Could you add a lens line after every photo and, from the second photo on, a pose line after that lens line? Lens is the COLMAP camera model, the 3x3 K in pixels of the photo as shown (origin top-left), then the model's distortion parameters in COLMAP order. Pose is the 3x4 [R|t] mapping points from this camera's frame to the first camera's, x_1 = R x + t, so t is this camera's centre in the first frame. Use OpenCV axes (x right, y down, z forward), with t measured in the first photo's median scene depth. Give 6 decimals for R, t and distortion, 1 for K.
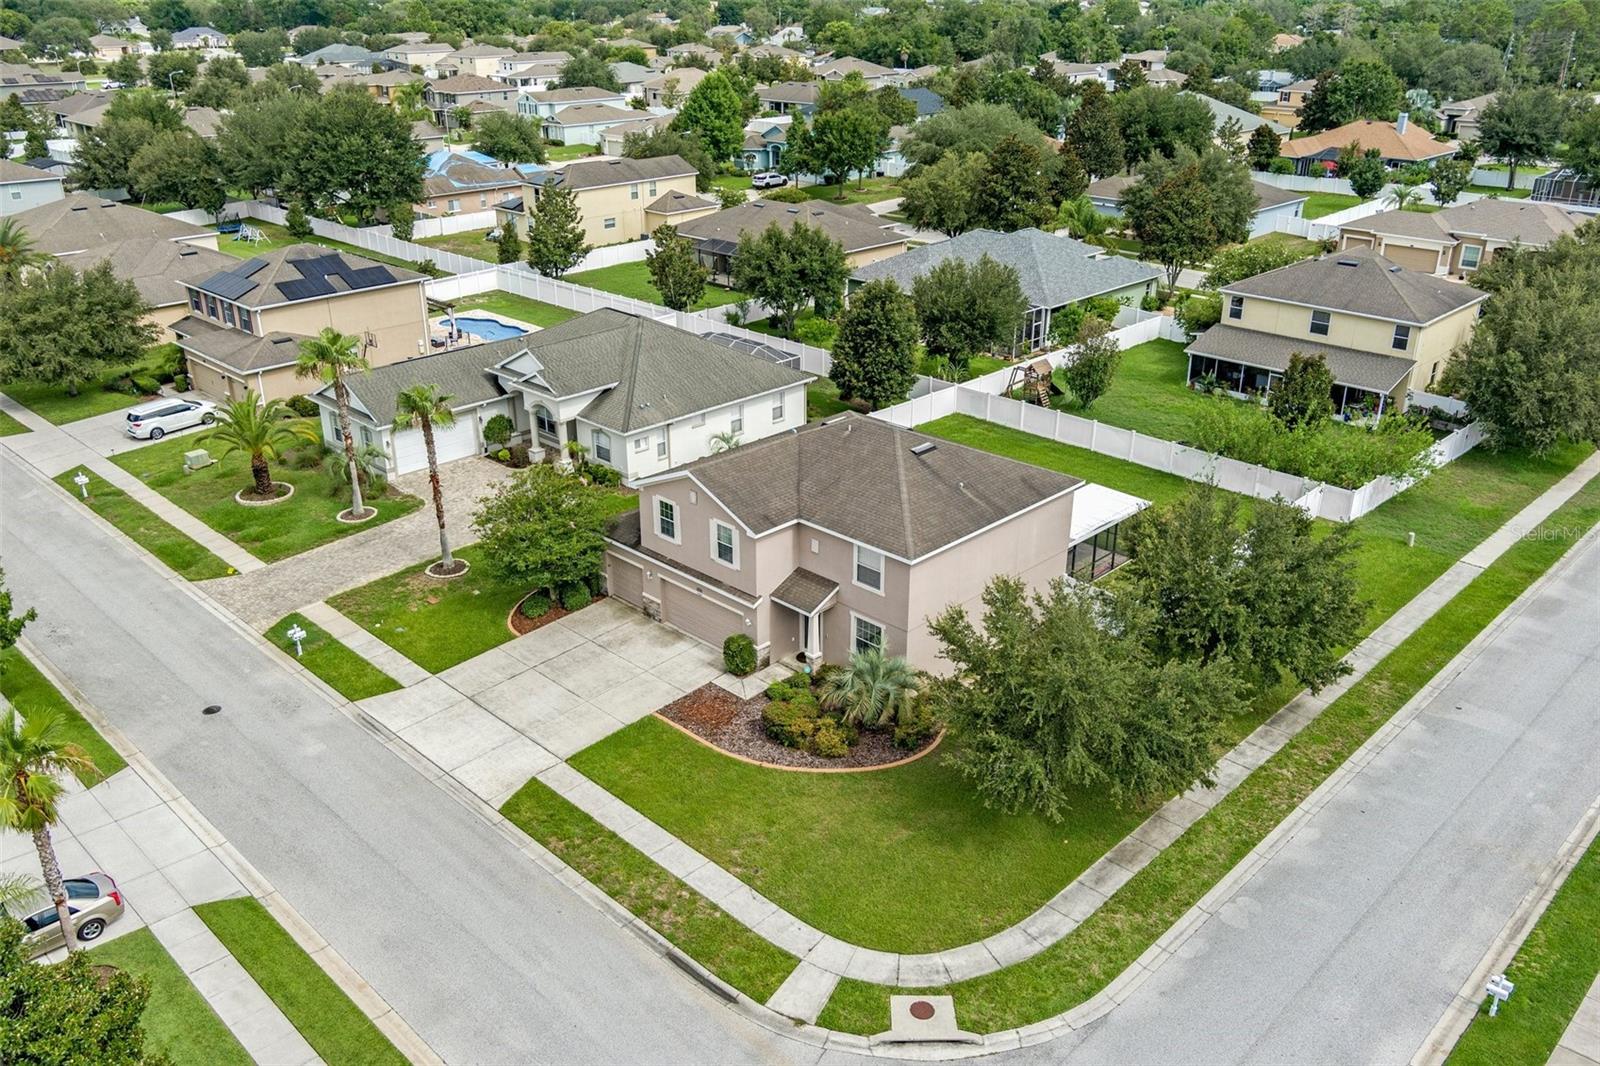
lens RADIAL K [[1280.4, 0, 799.7], [0, 1280.4, 543.2], [0, 0, 1]] dist [-0.011271, 0.022025]
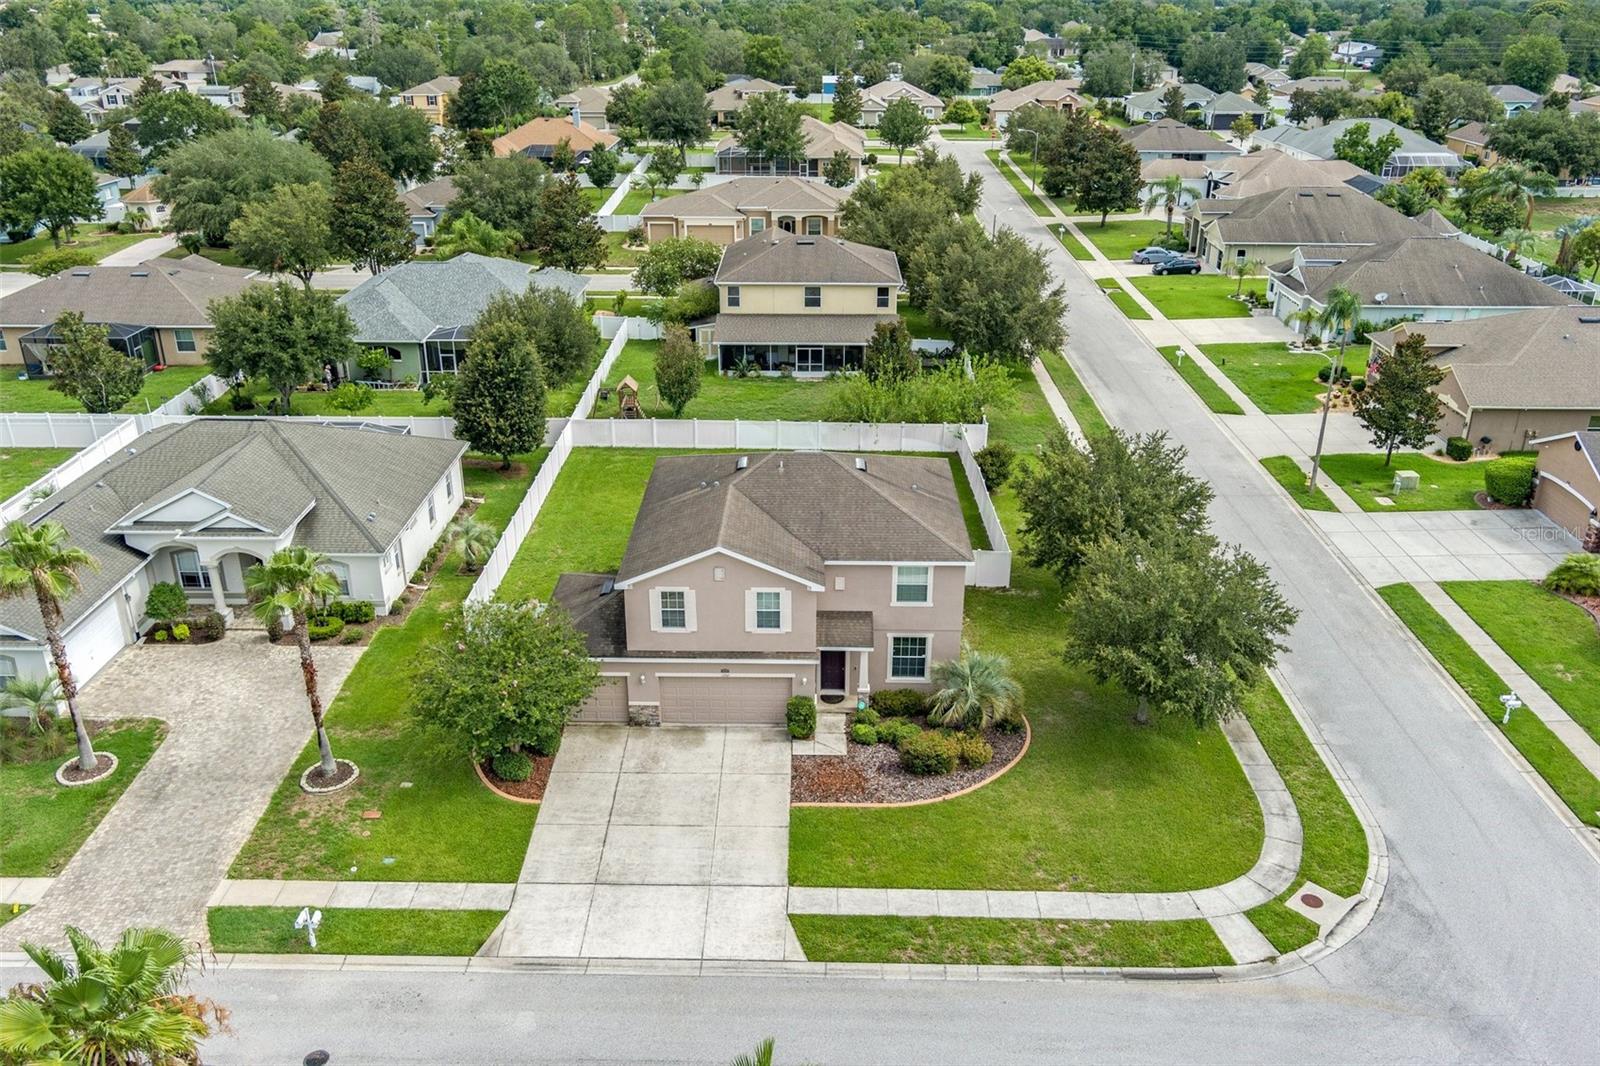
lens RADIAL K [[1280.4, 0, 799.7], [0, 1280.4, 543.2], [0, 0, 1]] dist [-0.011271, 0.022025]
pose [[0.723560, -0.278949, 0.631386, -0.484169], [0.279186, 0.954815, 0.101898, -0.105788], [-0.631282, 0.102545, 0.768744, 0.201902]]
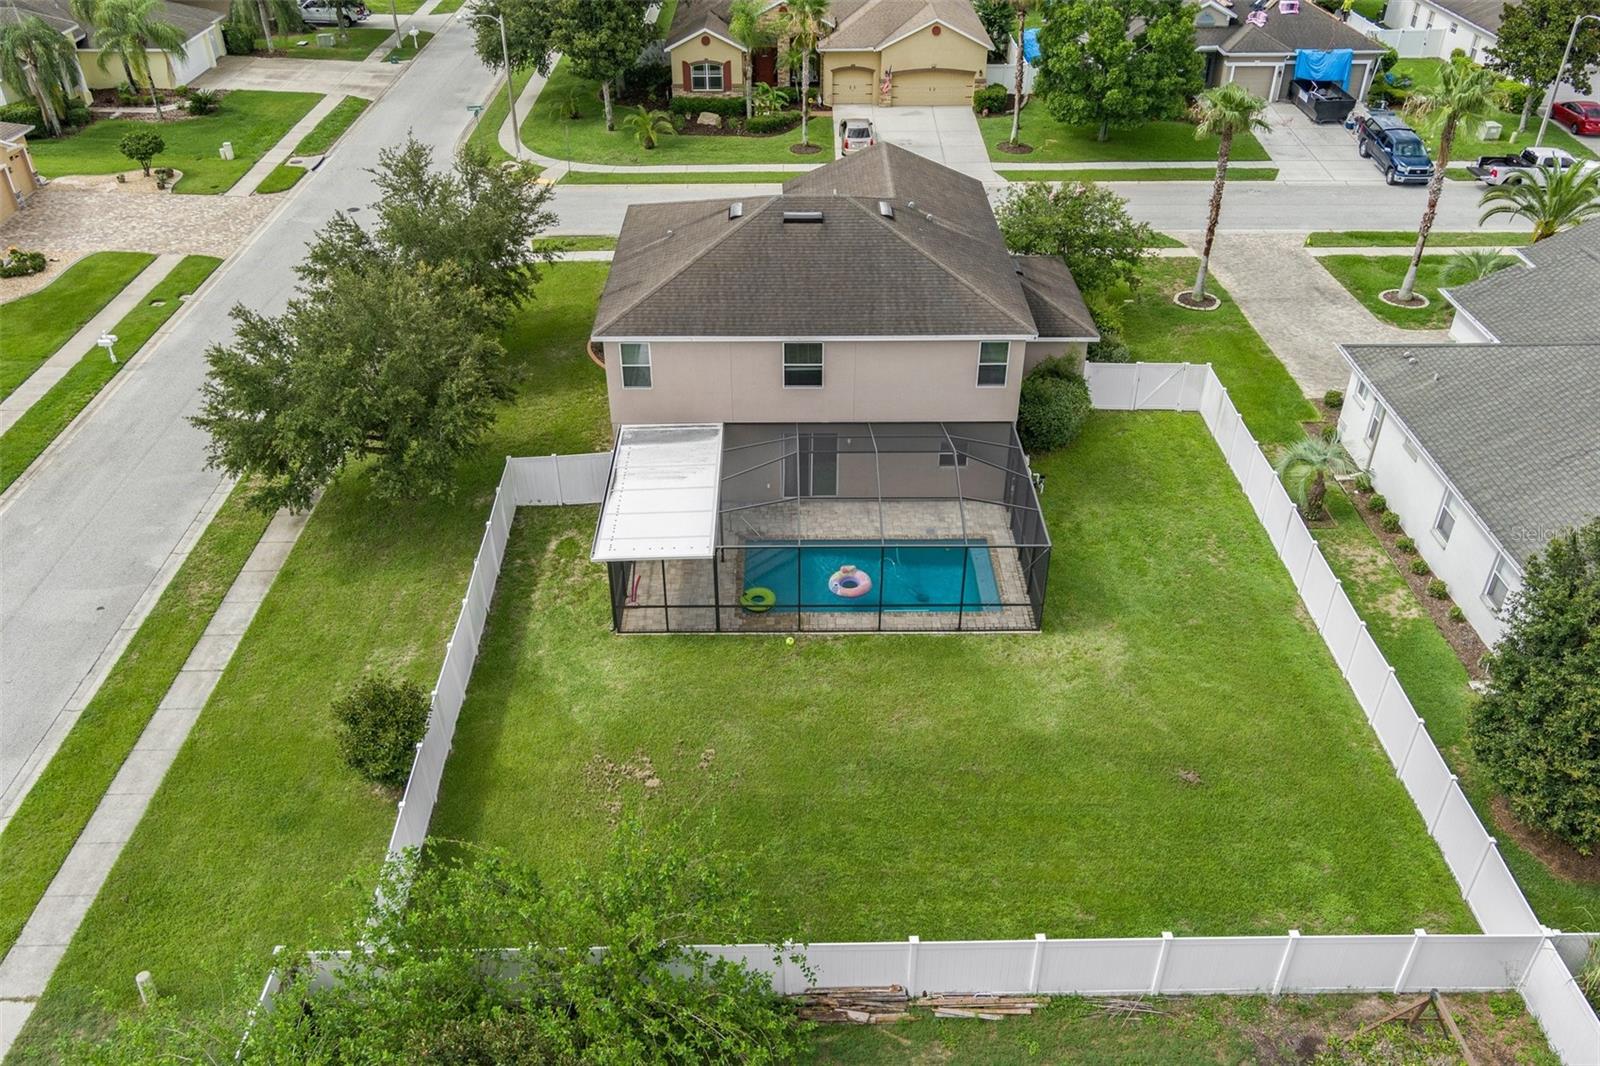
lens RADIAL K [[1280.4, 0, 799.7], [0, 1280.4, 543.2], [0, 0, 1]] dist [-0.011271, 0.022025]
pose [[-0.709007, 0.399722, -0.580975, 0.501024], [-0.287616, 0.588302, 0.755763, -0.460570], [0.643883, 0.702939, -0.302144, 1.139947]]
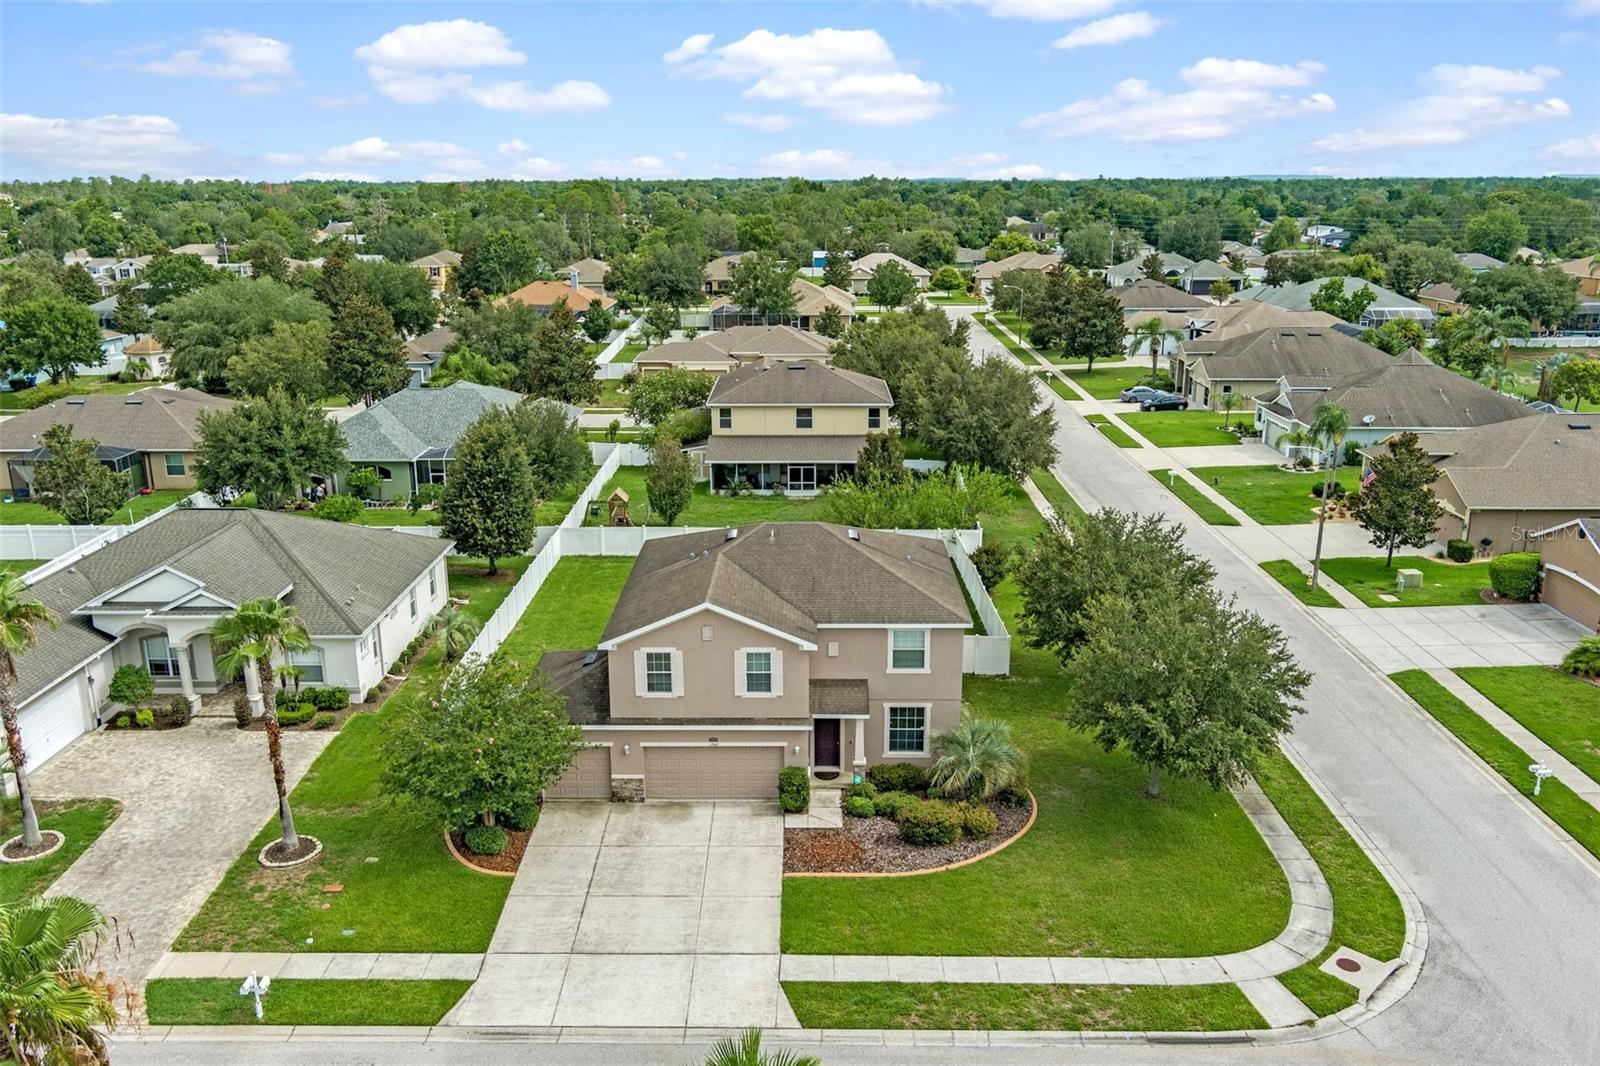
lens RADIAL K [[1280.4, 0, 799.7], [0, 1280.4, 543.2], [0, 0, 1]] dist [-0.011271, 0.022025]
pose [[0.719103, -0.191797, 0.667910, -0.483524], [0.285790, 0.957735, -0.032671, -0.037948], [-0.633415, 0.214376, 0.743524, 0.230099]]
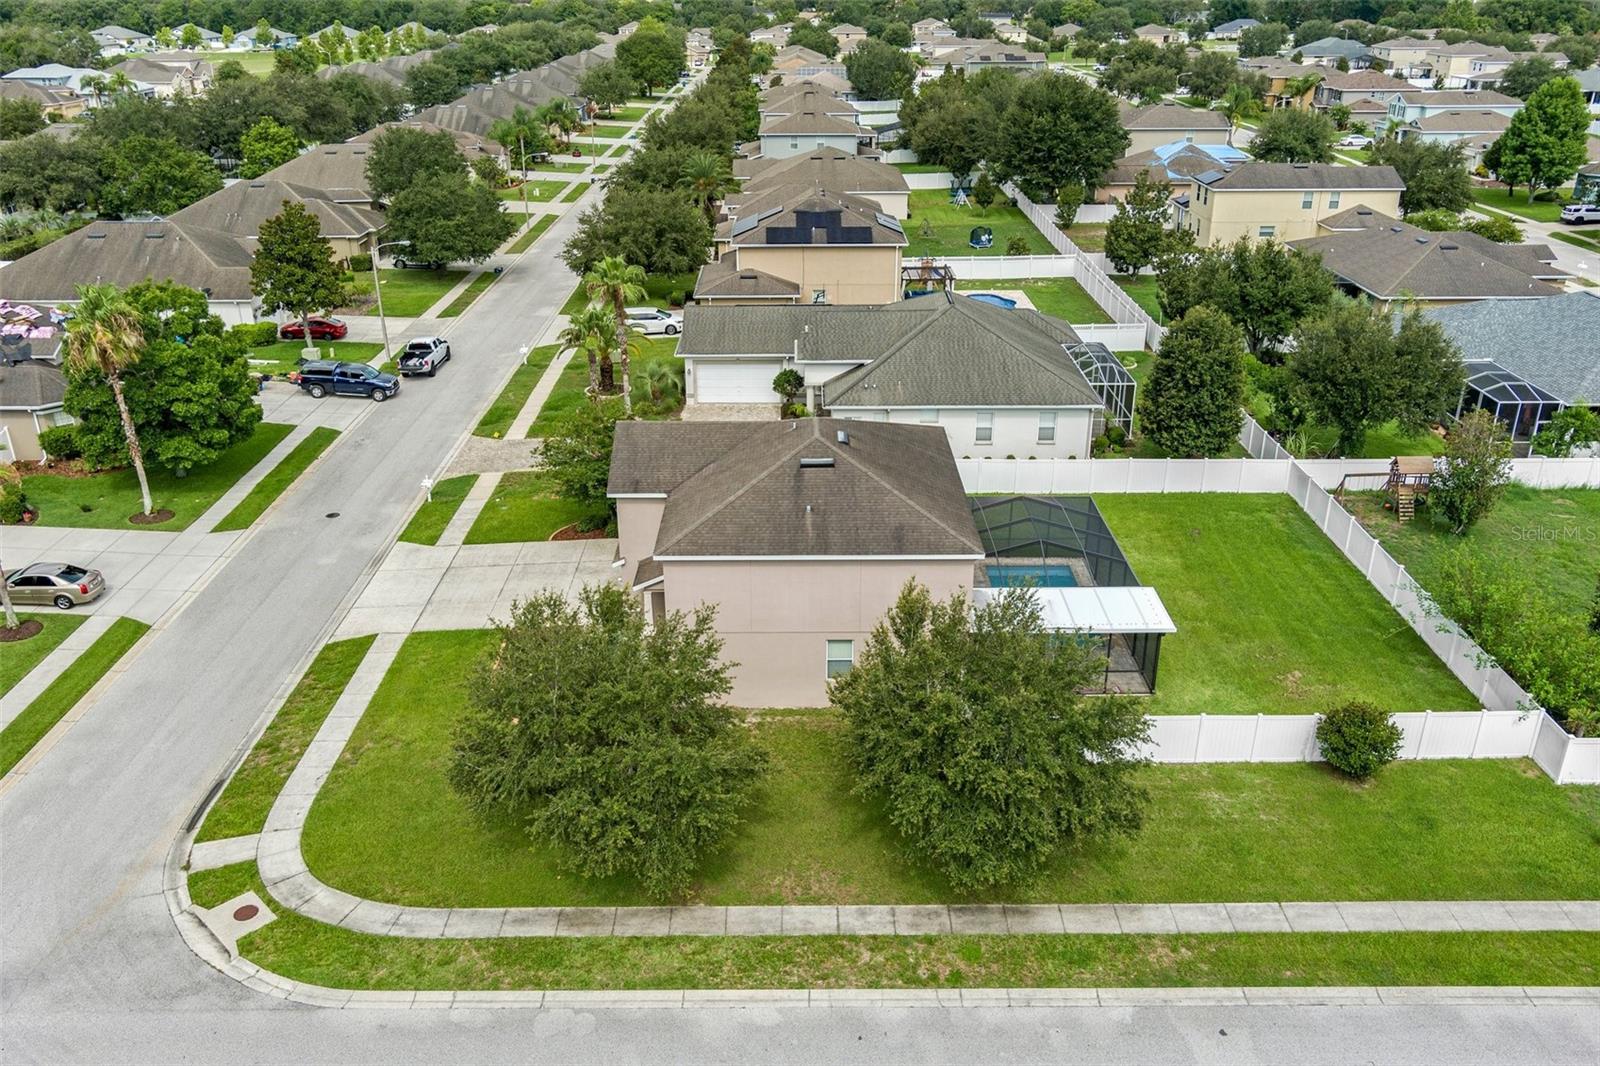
lens RADIAL K [[1280.4, 0, 799.7], [0, 1280.4, 543.2], [0, 0, 1]] dist [-0.011271, 0.022025]
pose [[0.700641, 0.288290, -0.652680, 0.555741], [-0.287032, 0.951341, 0.112085, -0.094371], [0.653235, 0.108809, 0.749296, 0.261586]]
